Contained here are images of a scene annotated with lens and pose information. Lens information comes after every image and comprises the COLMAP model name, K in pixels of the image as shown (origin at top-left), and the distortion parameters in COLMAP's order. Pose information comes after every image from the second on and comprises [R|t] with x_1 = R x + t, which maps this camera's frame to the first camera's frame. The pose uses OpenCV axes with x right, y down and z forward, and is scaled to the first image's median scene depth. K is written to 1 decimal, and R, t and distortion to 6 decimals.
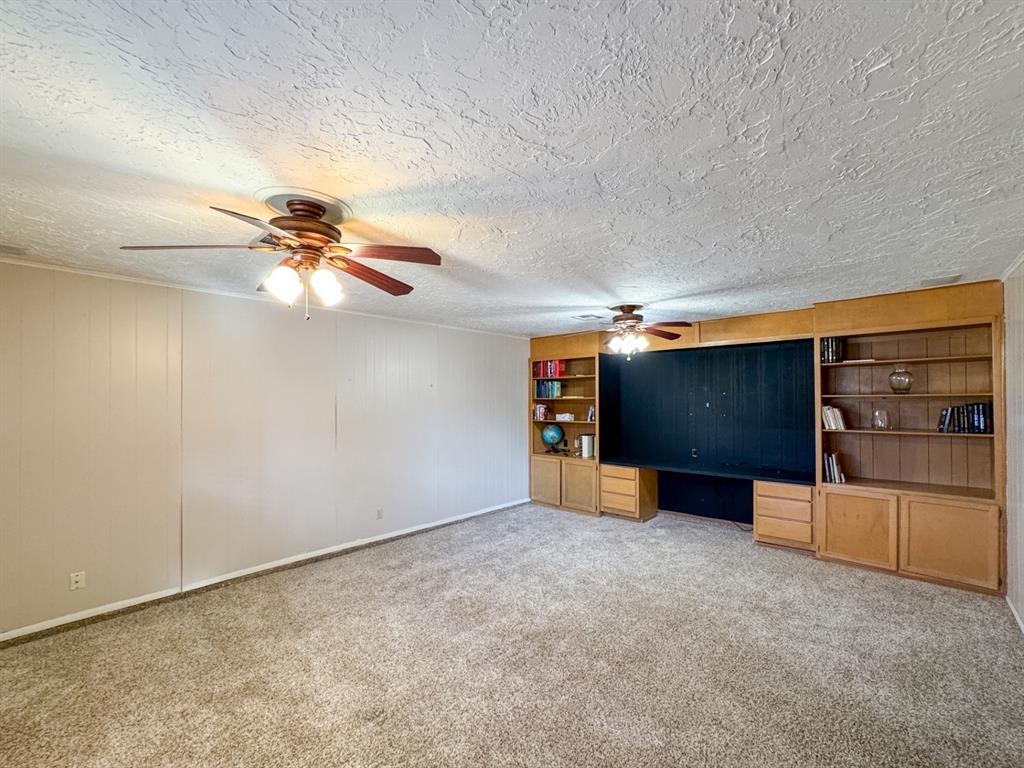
lens RADIAL K [[412.3, 0, 508.3], [0, 412.3, 390.0], [0, 0, 1]] dist [-0.002571, 0.000033]
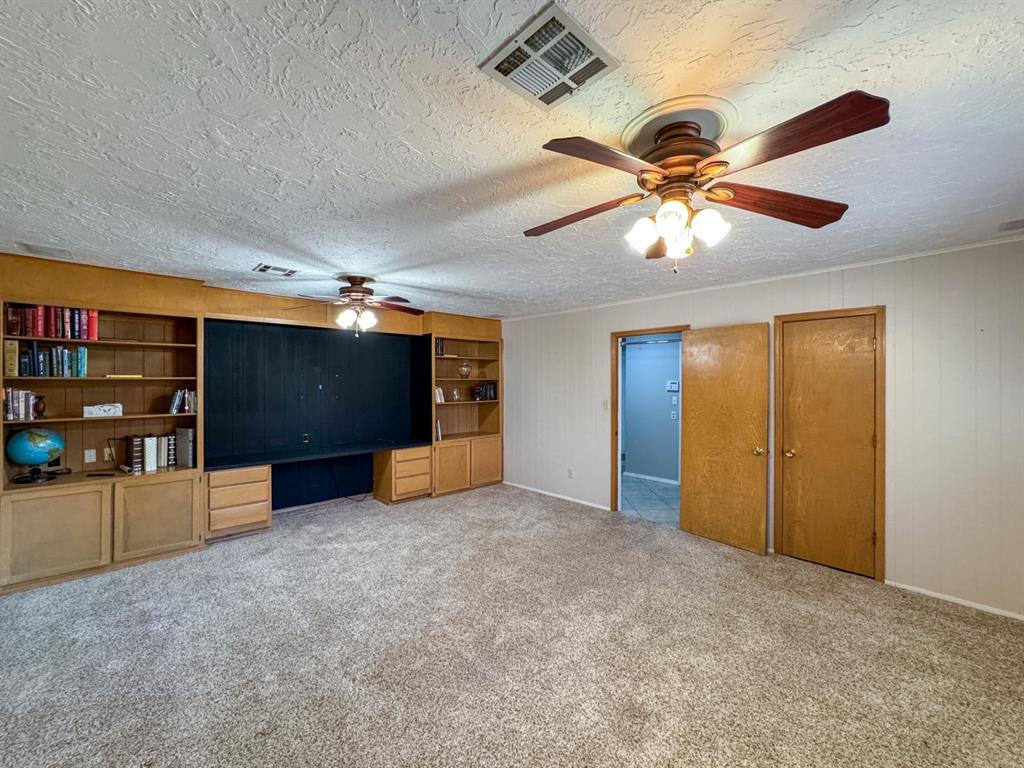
lens RADIAL K [[435.2, 0, 512.0], [0, 435.2, 384.0], [0, 0, 1]] dist [-0.018851, 0.000113]
pose [[0.075008, 0.000768, 0.997183, -0.519526], [-0.025090, 0.999685, 0.001118, 0.016964], [-0.996867, -0.025103, 0.075003, 0.483509]]
